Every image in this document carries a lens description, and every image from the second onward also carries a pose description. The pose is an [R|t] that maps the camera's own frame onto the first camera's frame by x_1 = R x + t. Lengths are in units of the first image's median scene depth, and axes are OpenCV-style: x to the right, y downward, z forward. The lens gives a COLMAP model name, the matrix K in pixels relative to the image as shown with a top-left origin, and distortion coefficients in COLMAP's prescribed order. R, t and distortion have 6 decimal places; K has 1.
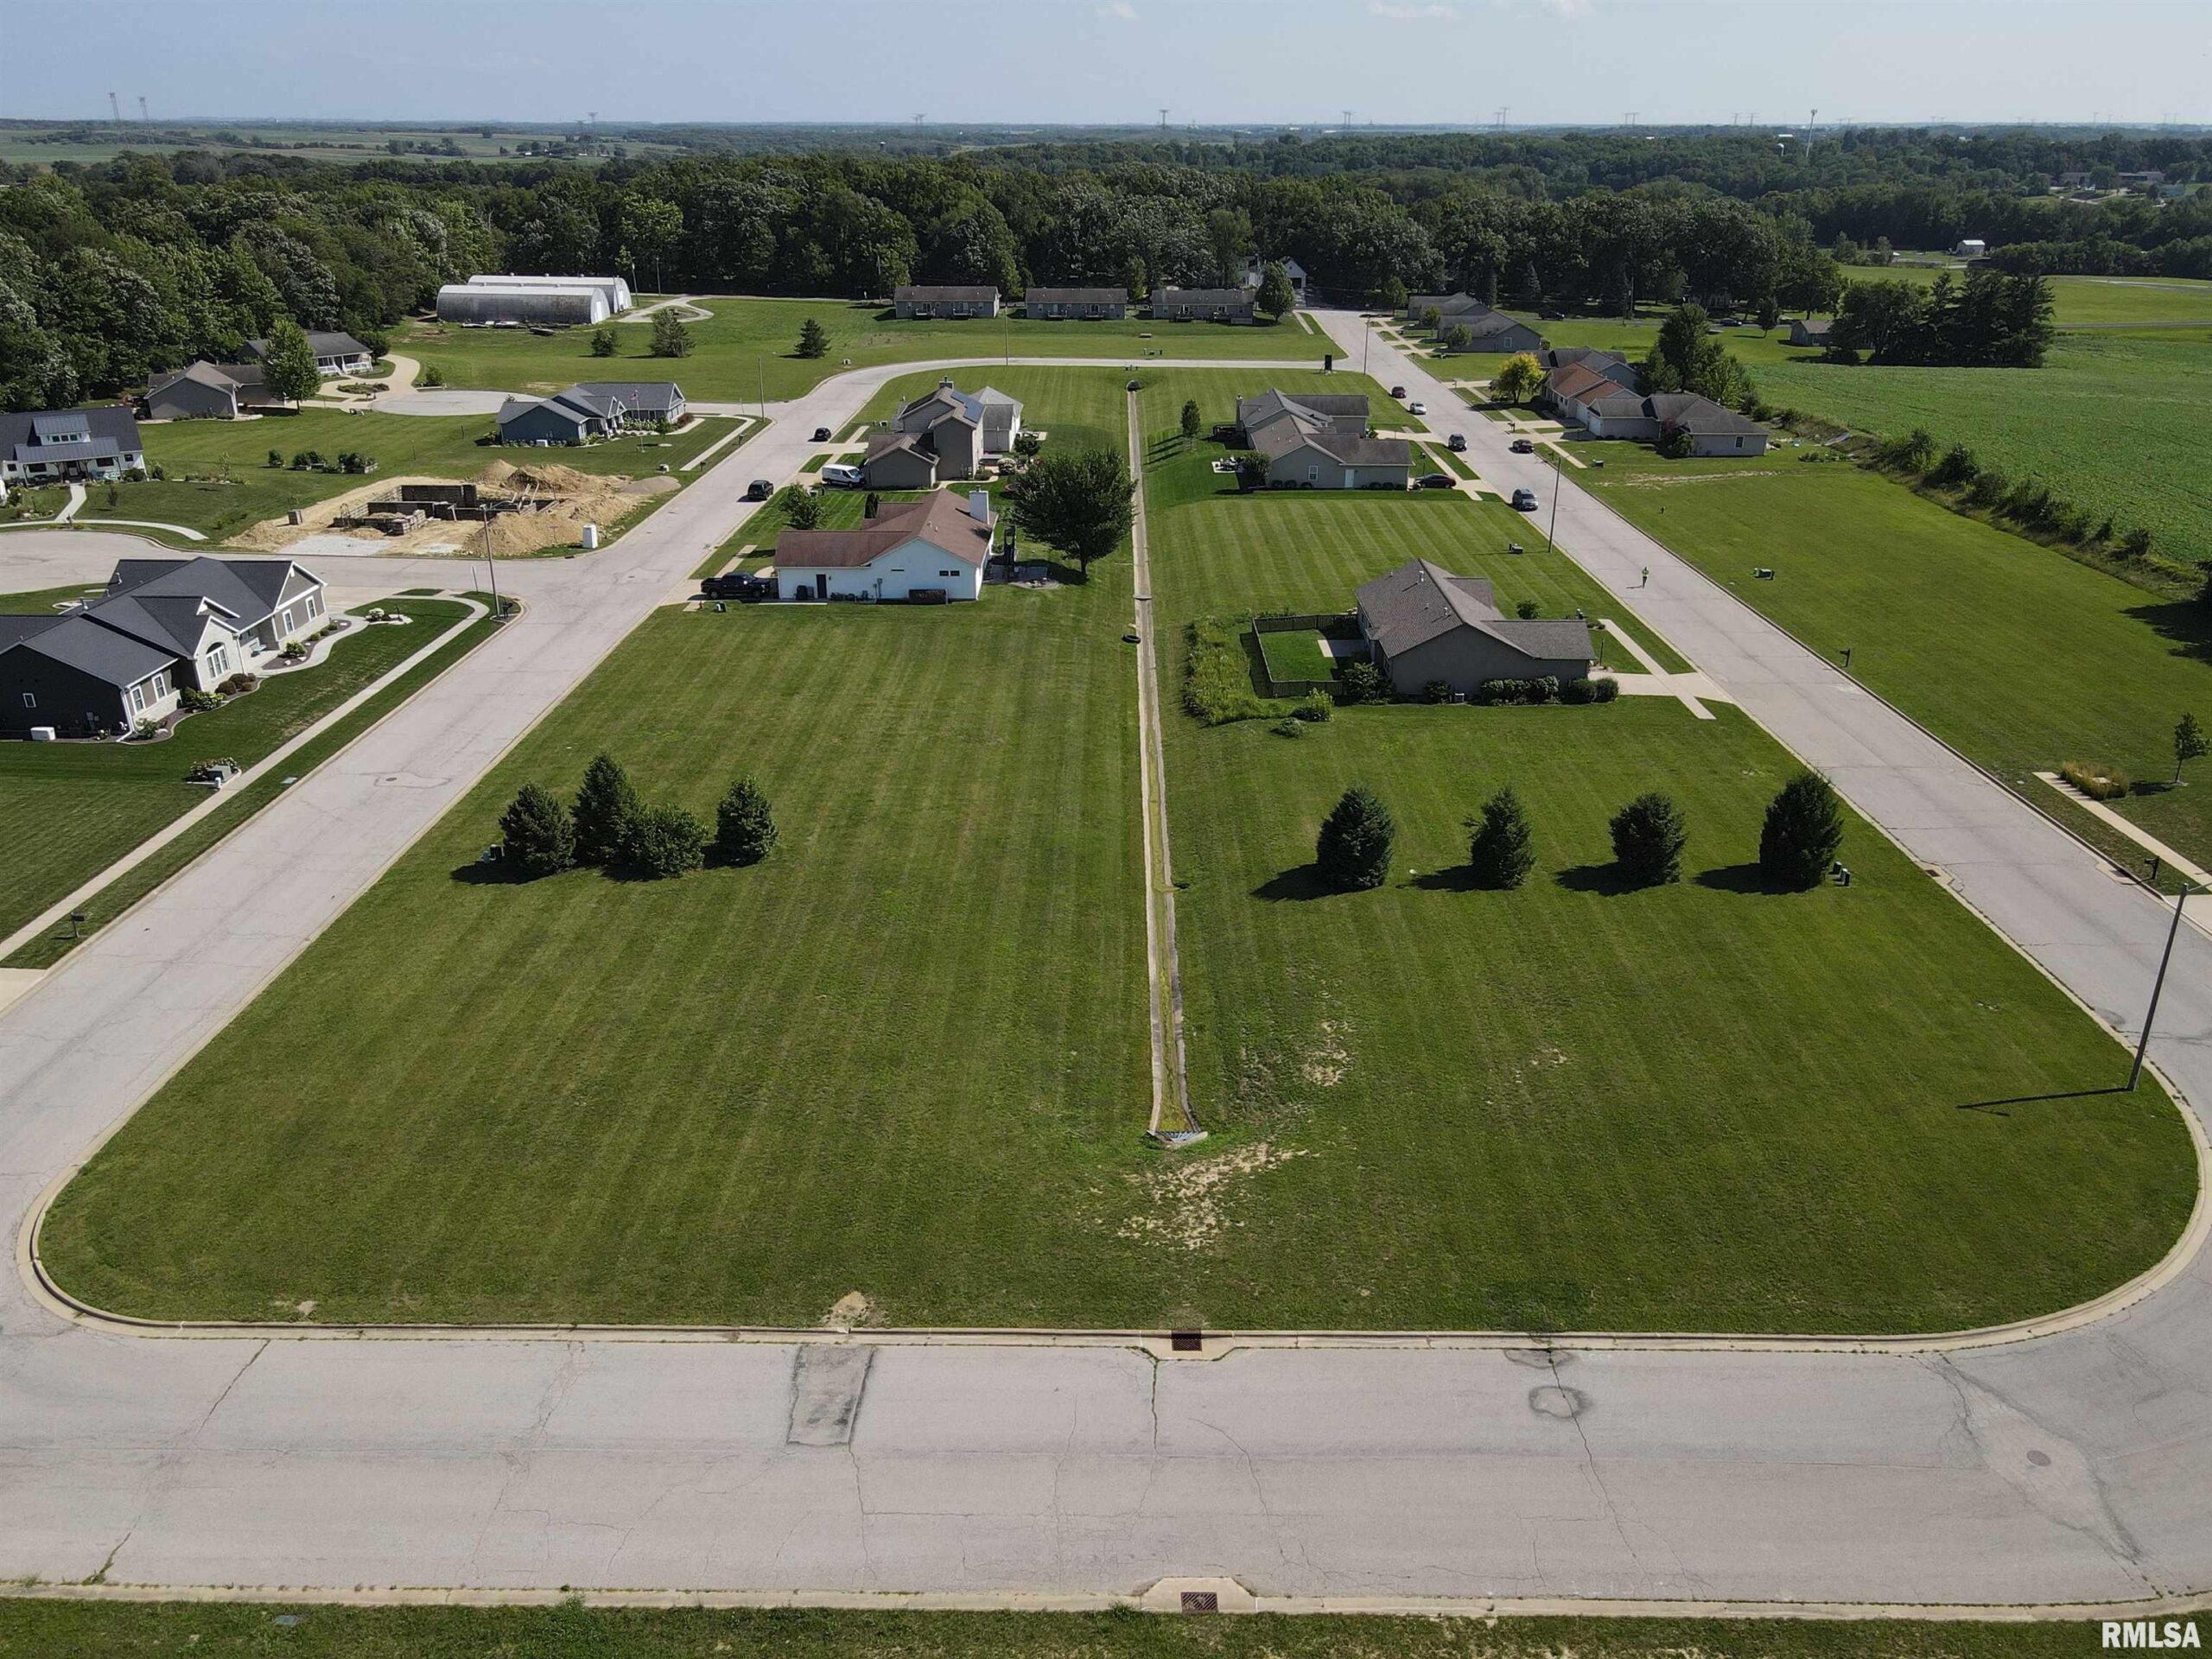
lens RADIAL K [[1608.9, 0, 1120.8], [0, 1608.9, 817.5], [0, 0, 1]] dist [0.006293, 0.015119]
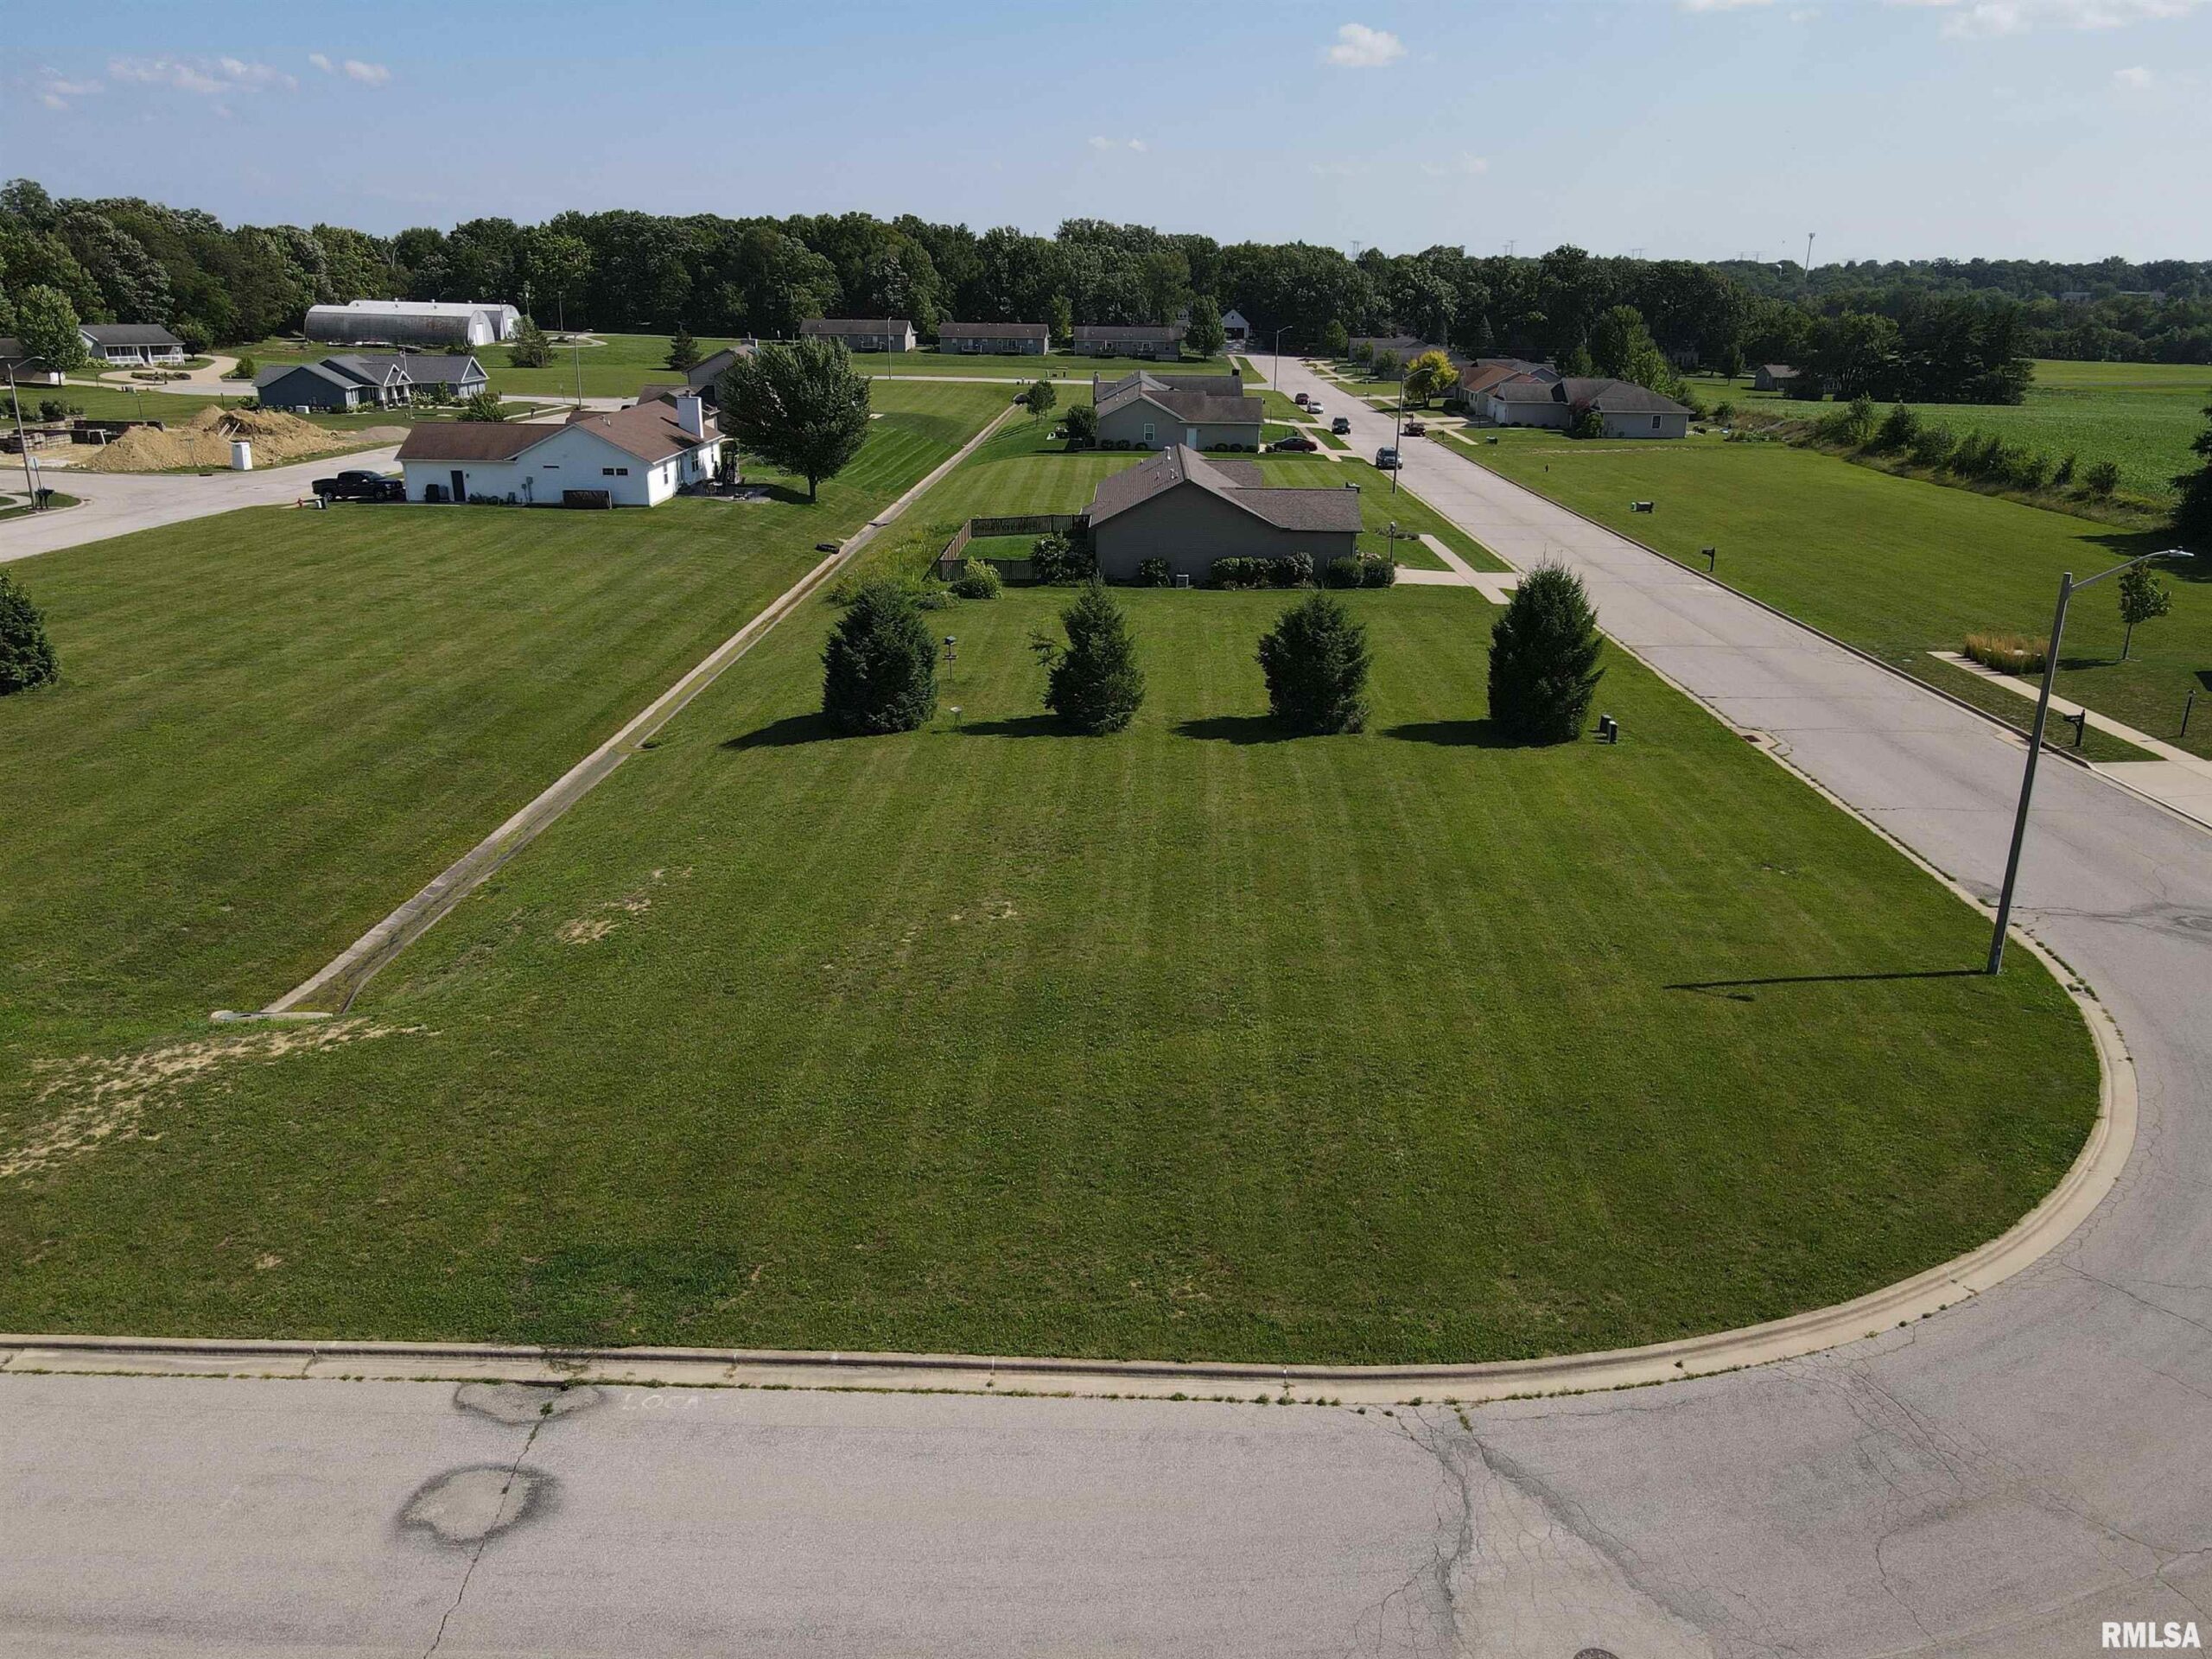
lens RADIAL K [[1608.9, 0, 1111.6], [0, 1608.9, 814.5], [0, 0, 1]] dist [0.006293, 0.015119]
pose [[0.999763, 0.014756, -0.016014, 0.142201], [-0.015943, 0.996926, -0.076715, 0.070359], [0.014833, 0.076952, 0.996924, 0.187875]]
